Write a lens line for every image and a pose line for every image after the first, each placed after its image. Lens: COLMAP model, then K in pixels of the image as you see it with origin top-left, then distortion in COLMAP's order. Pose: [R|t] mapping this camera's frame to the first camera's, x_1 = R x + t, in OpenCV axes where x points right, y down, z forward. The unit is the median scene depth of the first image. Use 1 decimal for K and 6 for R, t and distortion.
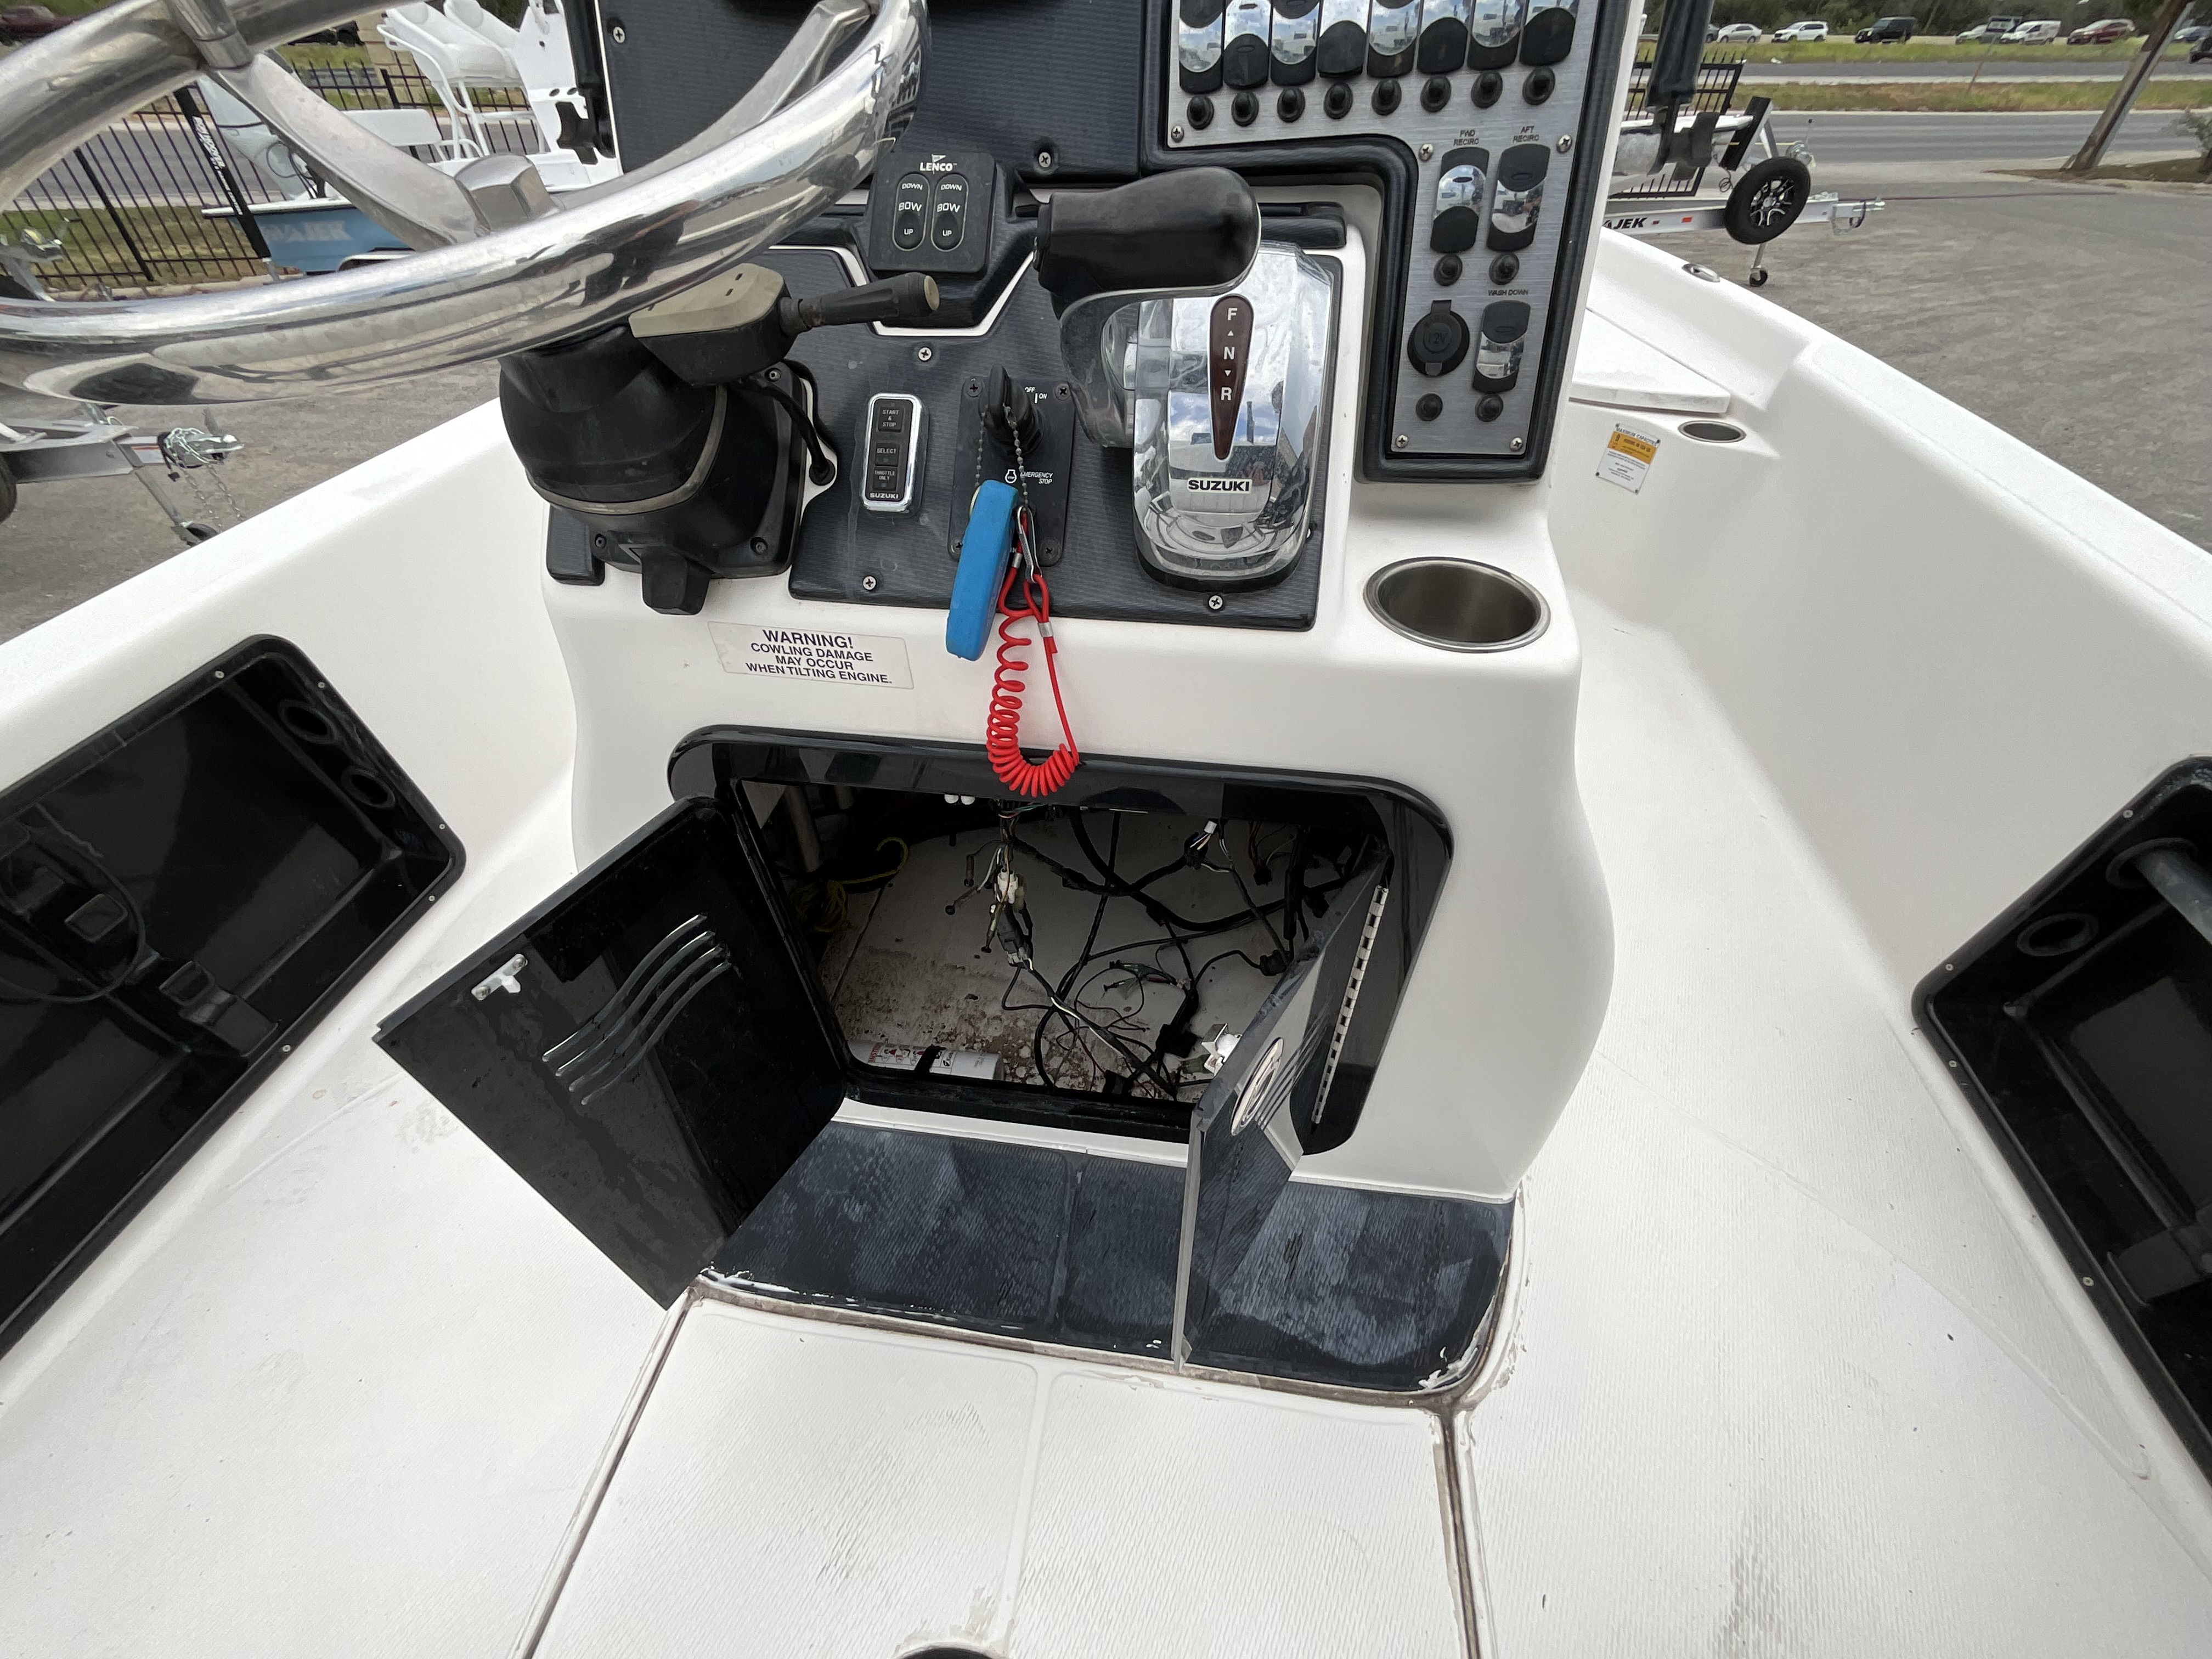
lens RADIAL K [[889.4, 0, 1108.6], [0, 889.4, 831.7], [0, 0, 1]] dist [0.008879, -0.004762]
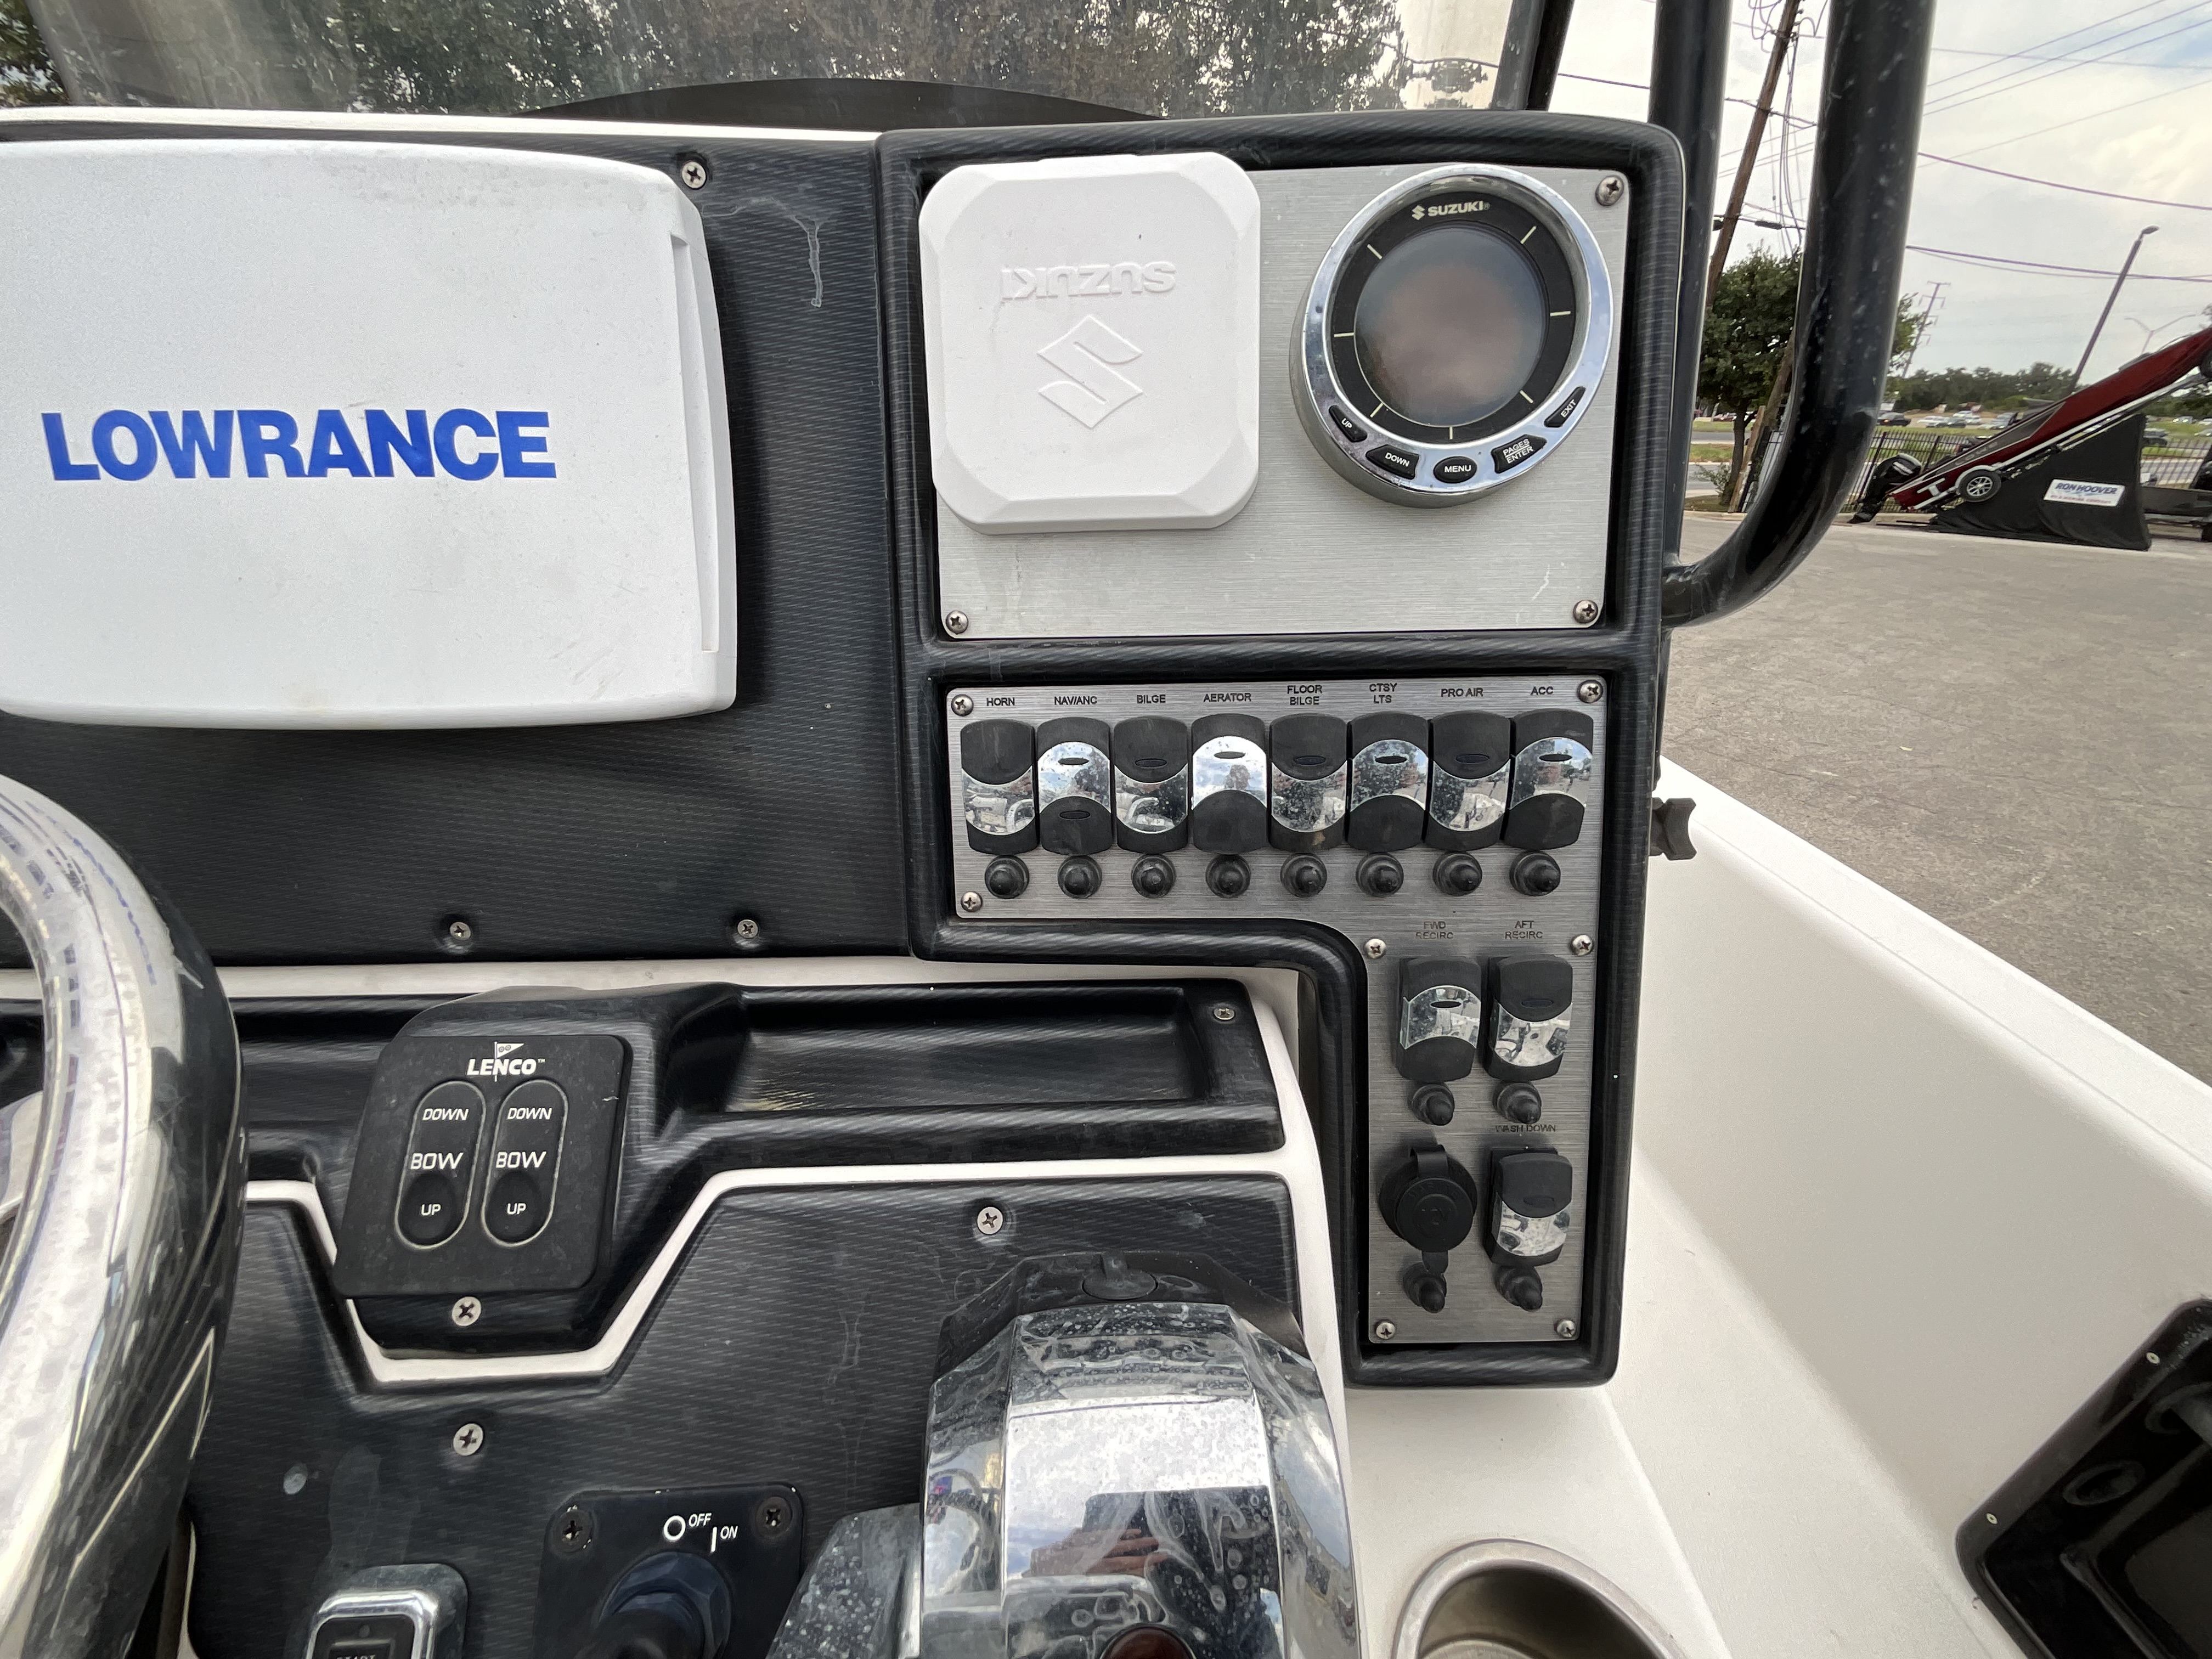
lens RADIAL K [[889.4, 0, 1105.1], [0, 889.4, 832.9], [0, 0, 1]] dist [0.008879, -0.004762]
pose [[0.977877, -0.063121, 0.199429, 0.022089], [0.113871, 0.960377, -0.254381, -0.311210], [-0.175470, 0.271463, 0.946318, 0.184003]]
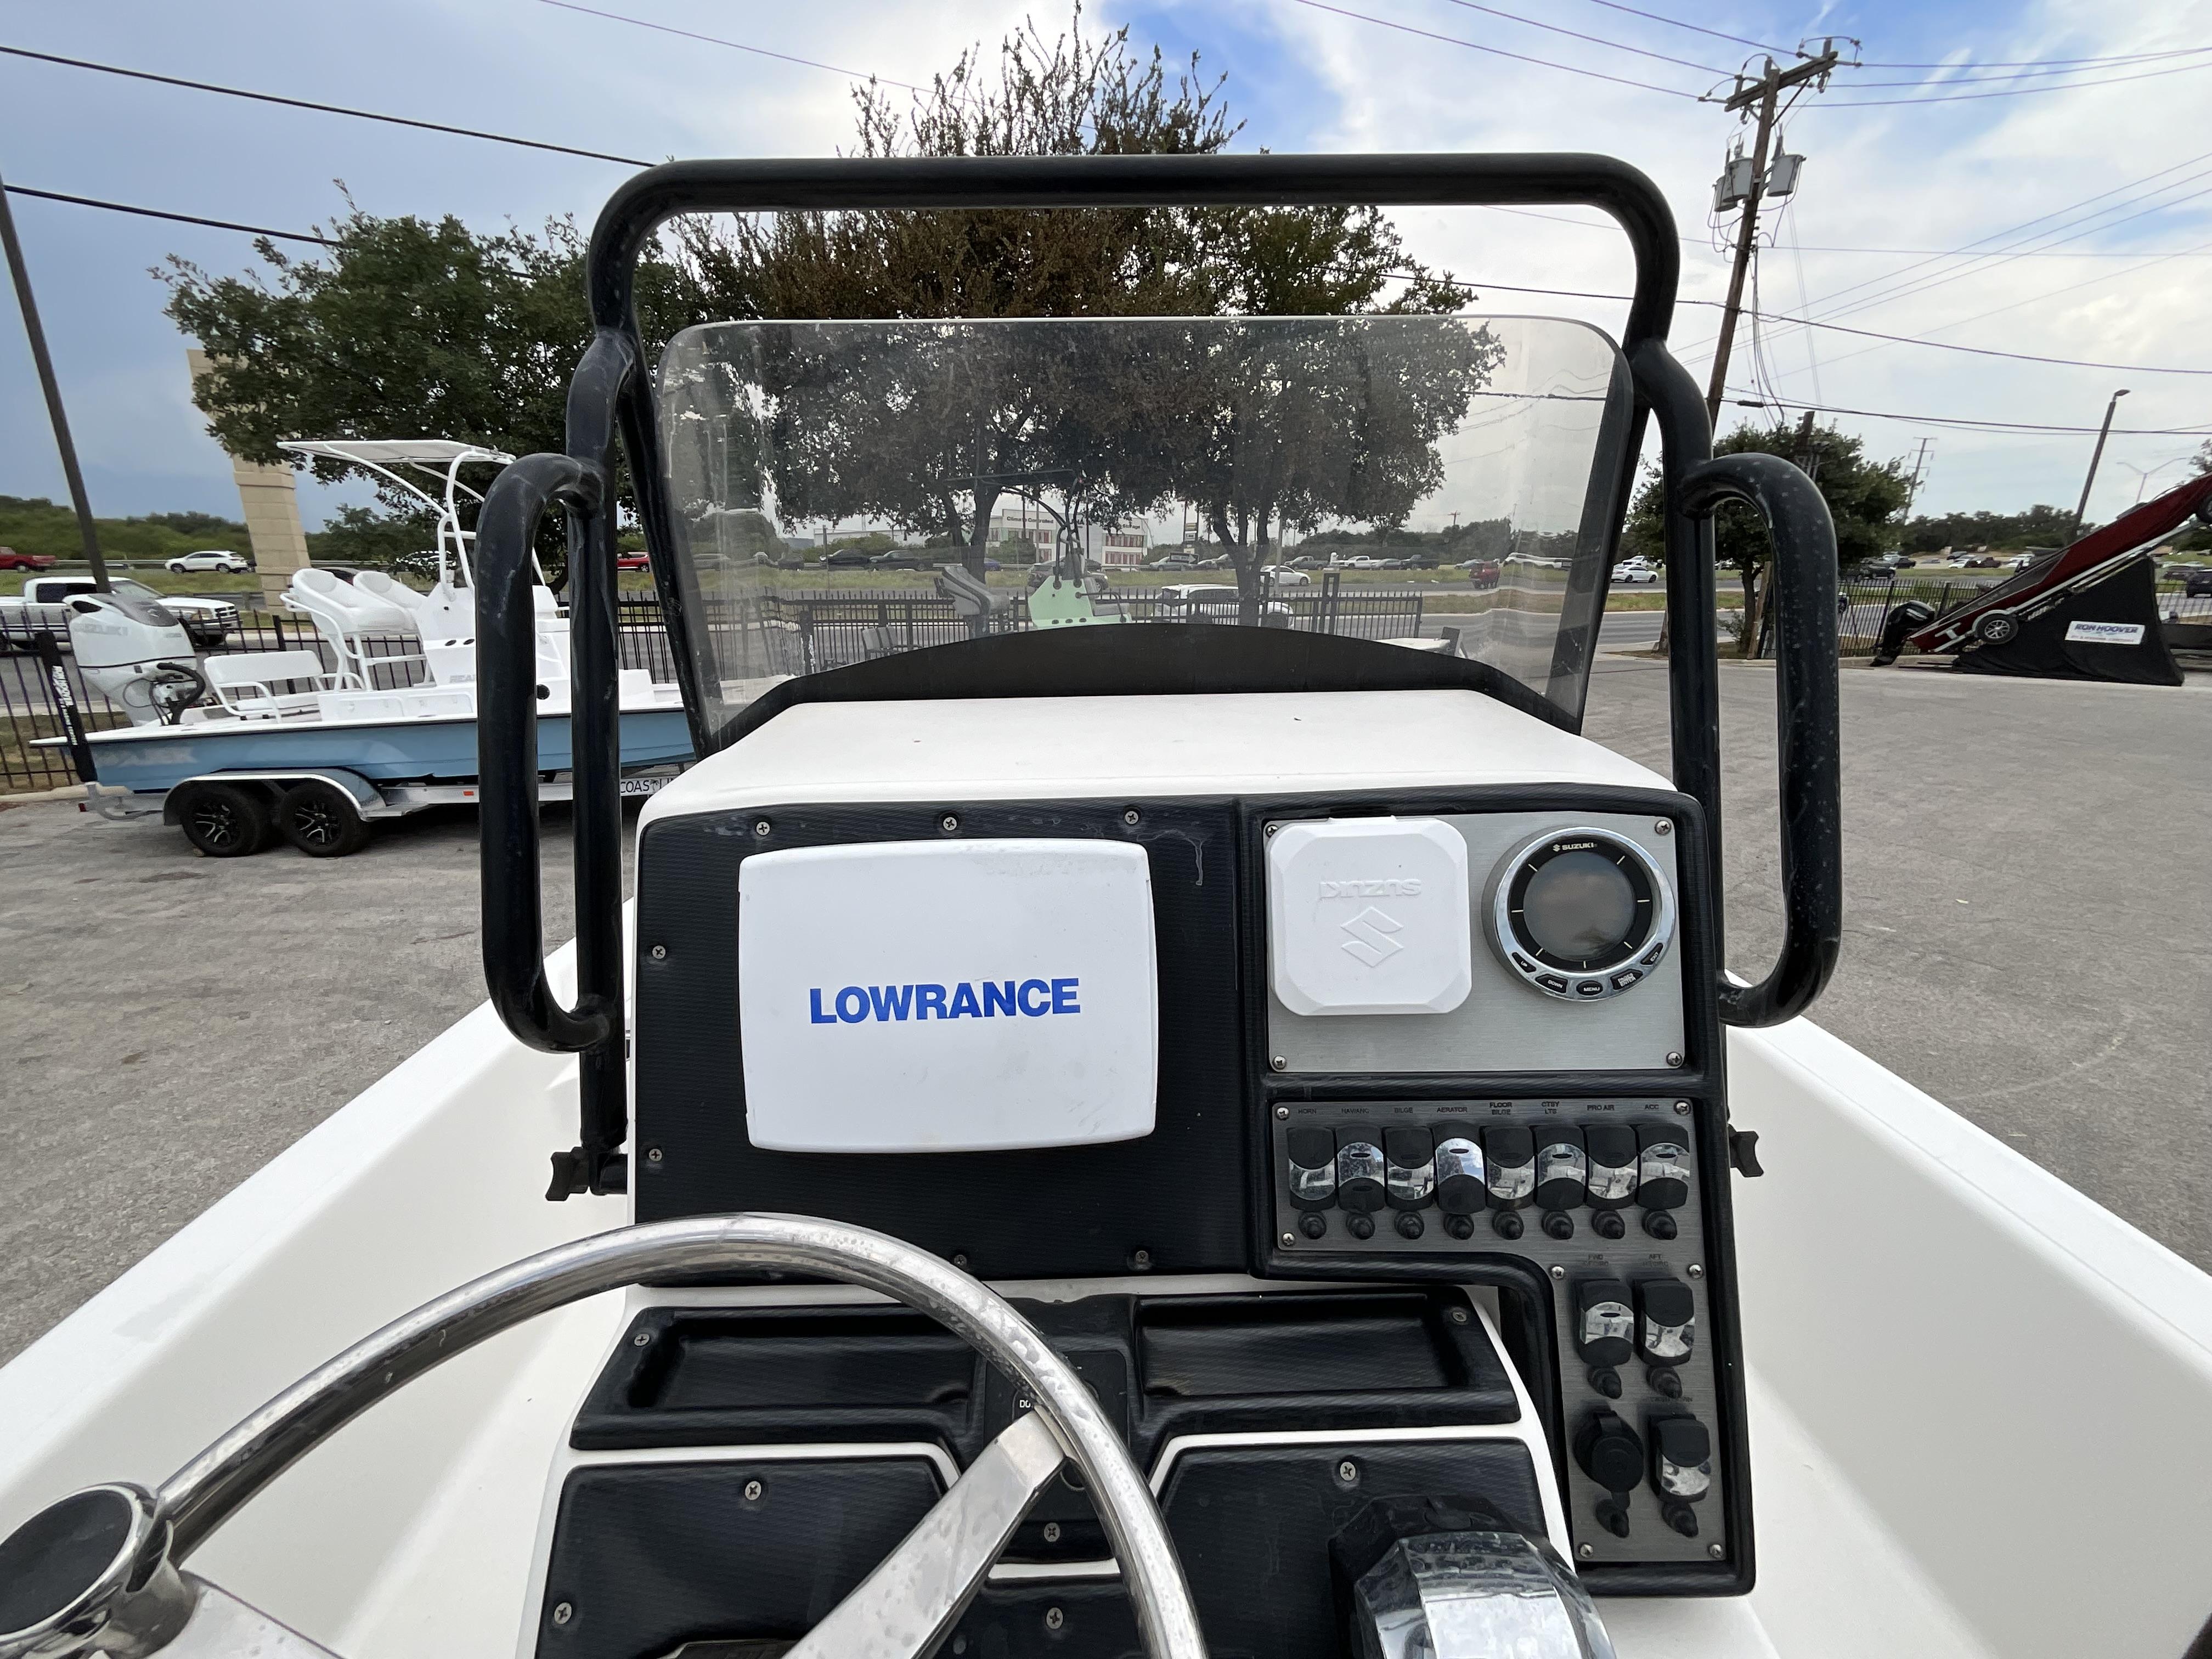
lens RADIAL K [[889.4, 0, 1105.8], [0, 889.4, 834.0], [0, 0, 1]] dist [0.008879, -0.004762]
pose [[0.984056, -0.050566, 0.170518, -0.118797], [0.117566, 0.904342, -0.410297, -0.379039], [-0.133459, 0.423802, 0.895868, -0.002805]]
